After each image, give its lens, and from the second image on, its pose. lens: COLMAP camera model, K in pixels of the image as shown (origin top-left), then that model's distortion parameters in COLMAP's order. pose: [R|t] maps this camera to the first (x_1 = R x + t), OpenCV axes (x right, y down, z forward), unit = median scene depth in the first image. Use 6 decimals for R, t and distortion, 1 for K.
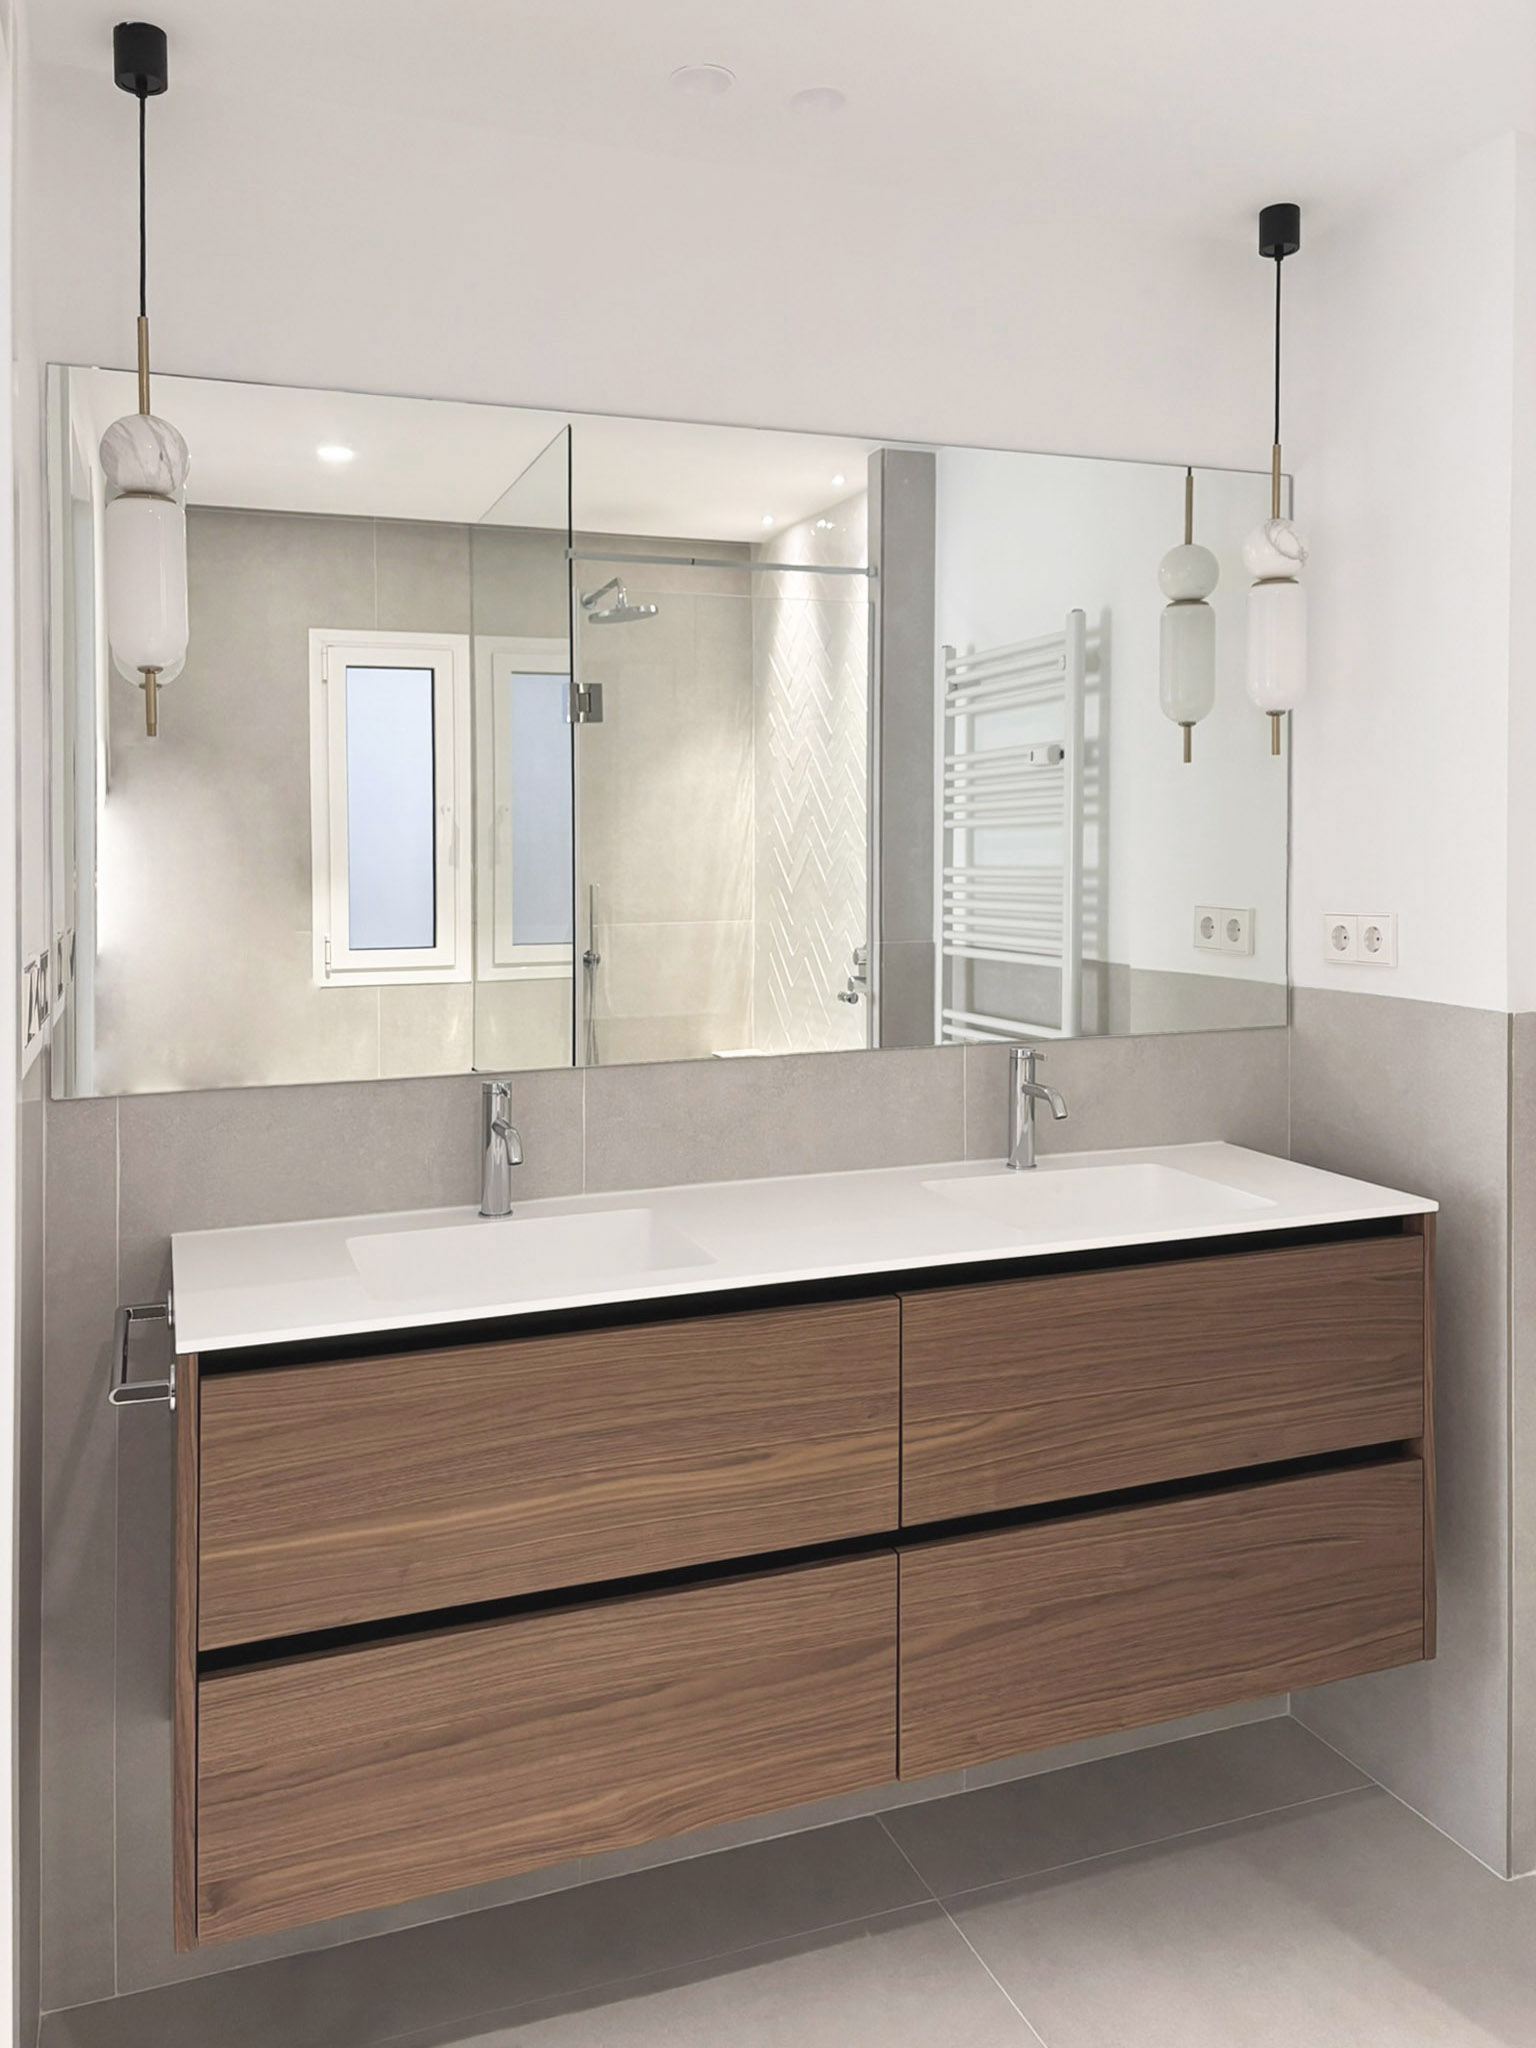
lens RADIAL K [[1491.6, 0, 756.3], [0, 1491.6, 1015.4], [0, 0, 1]] dist [0.047617, -0.029180]
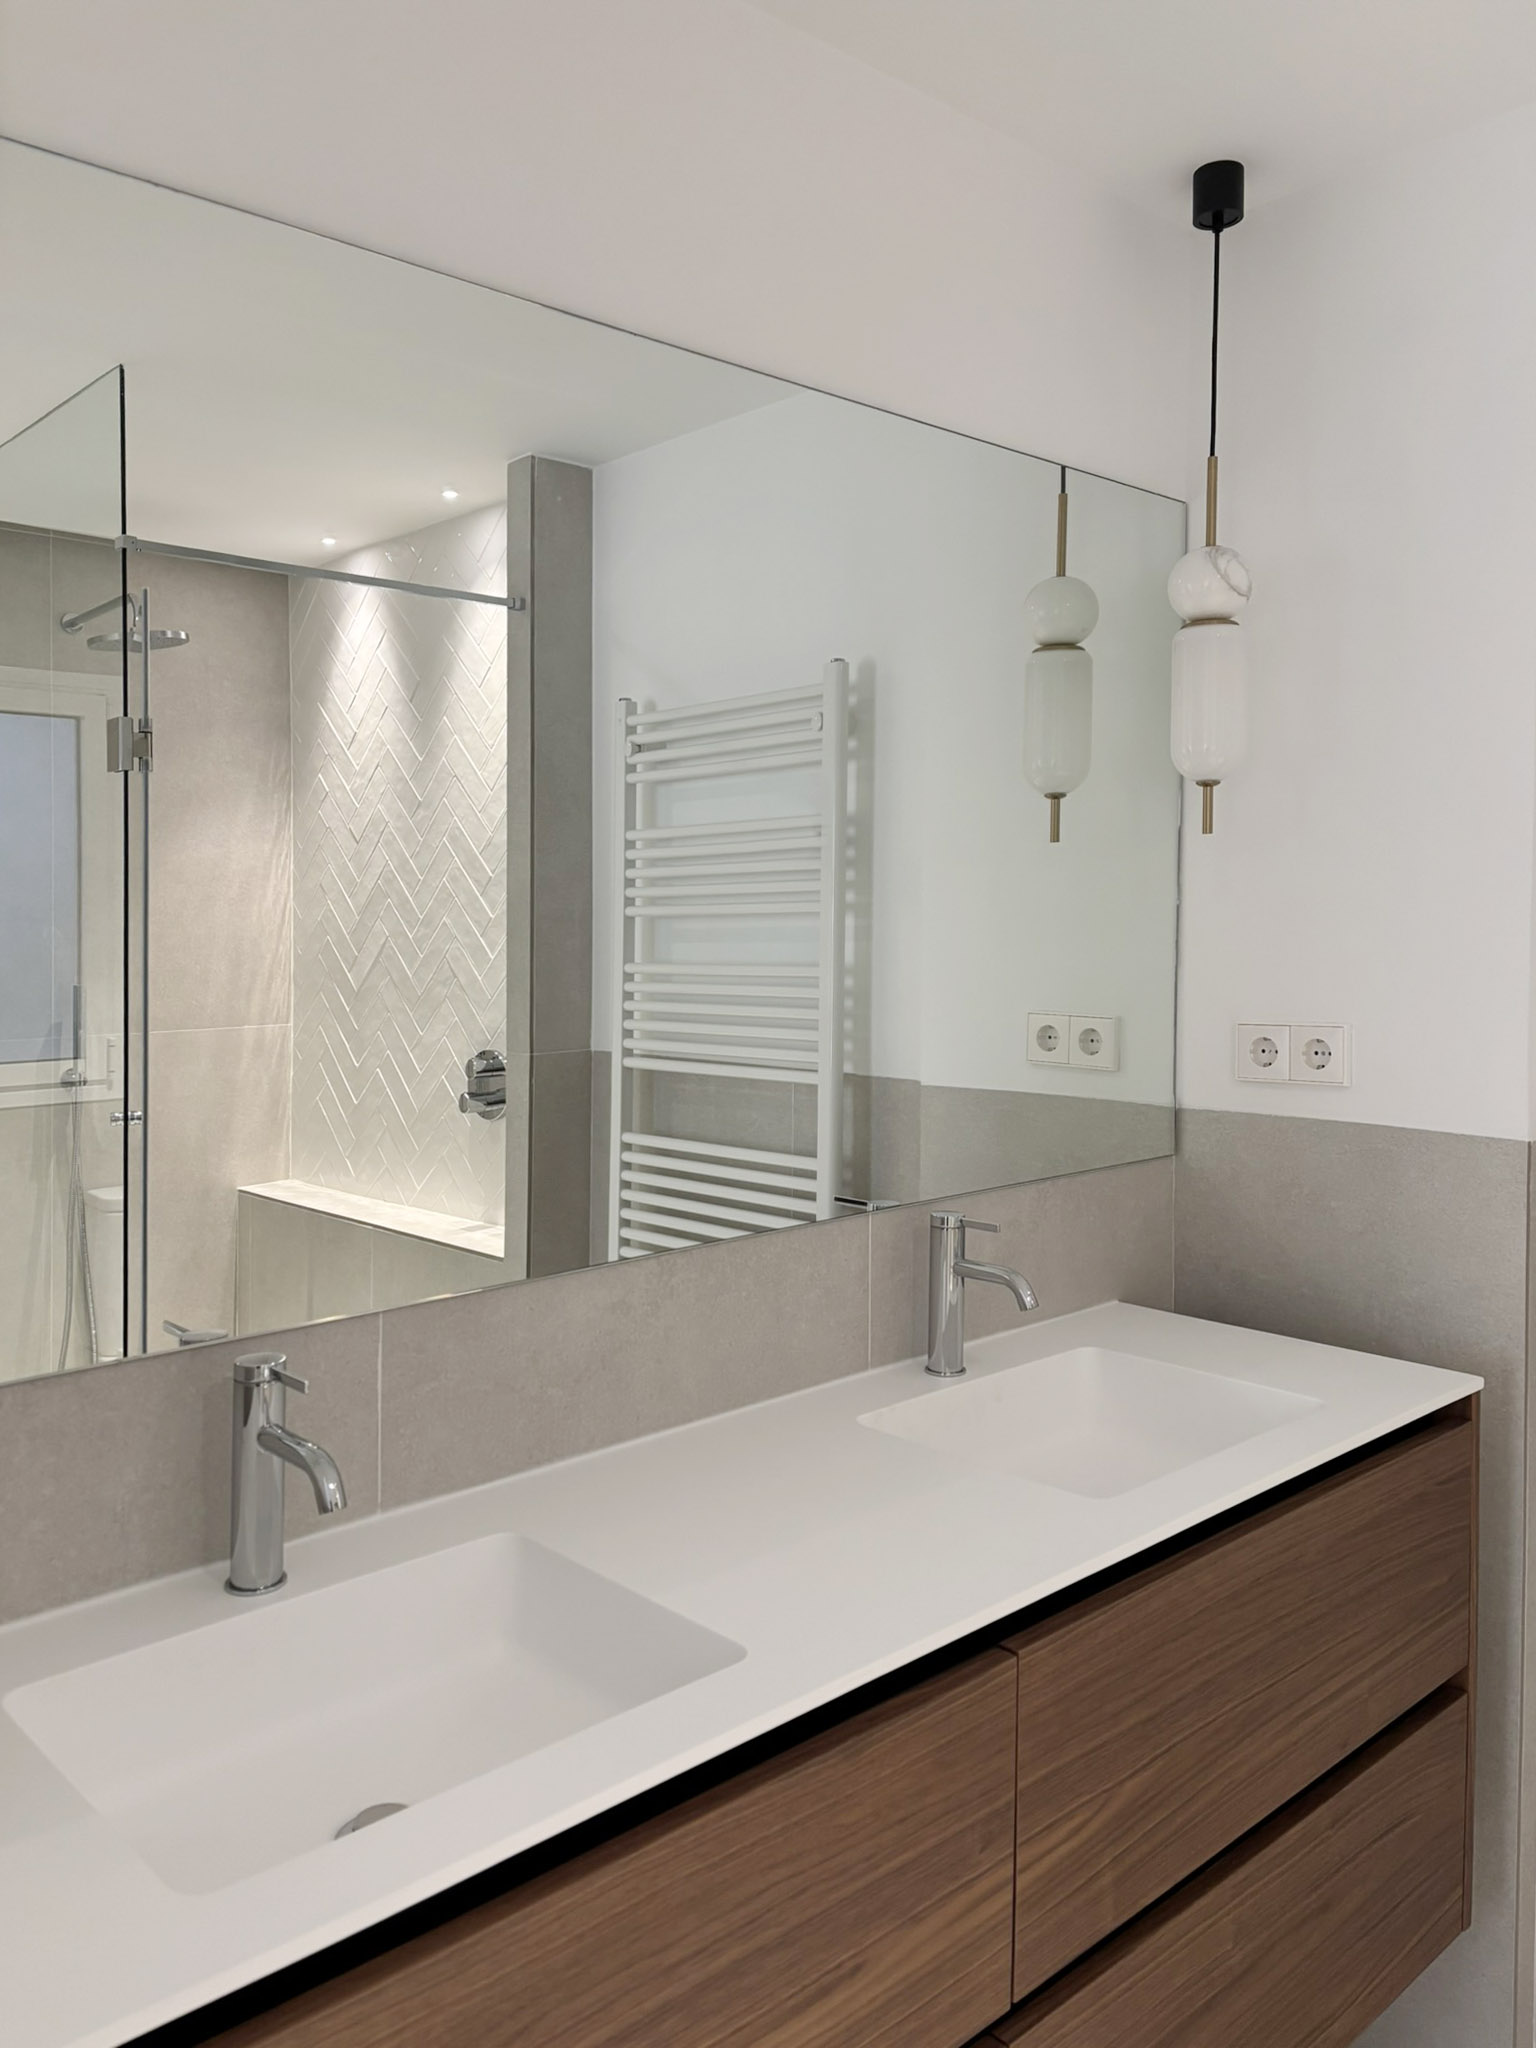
lens RADIAL K [[1491.6, 0, 778.9], [0, 1491.6, 1035.0], [0, 0, 1]] dist [0.047617, -0.029180]
pose [[0.922300, -0.031851, 0.385159, -0.173384], [0.047276, 0.998412, -0.030642, -0.045215], [-0.383571, 0.046469, 0.922341, 0.308336]]
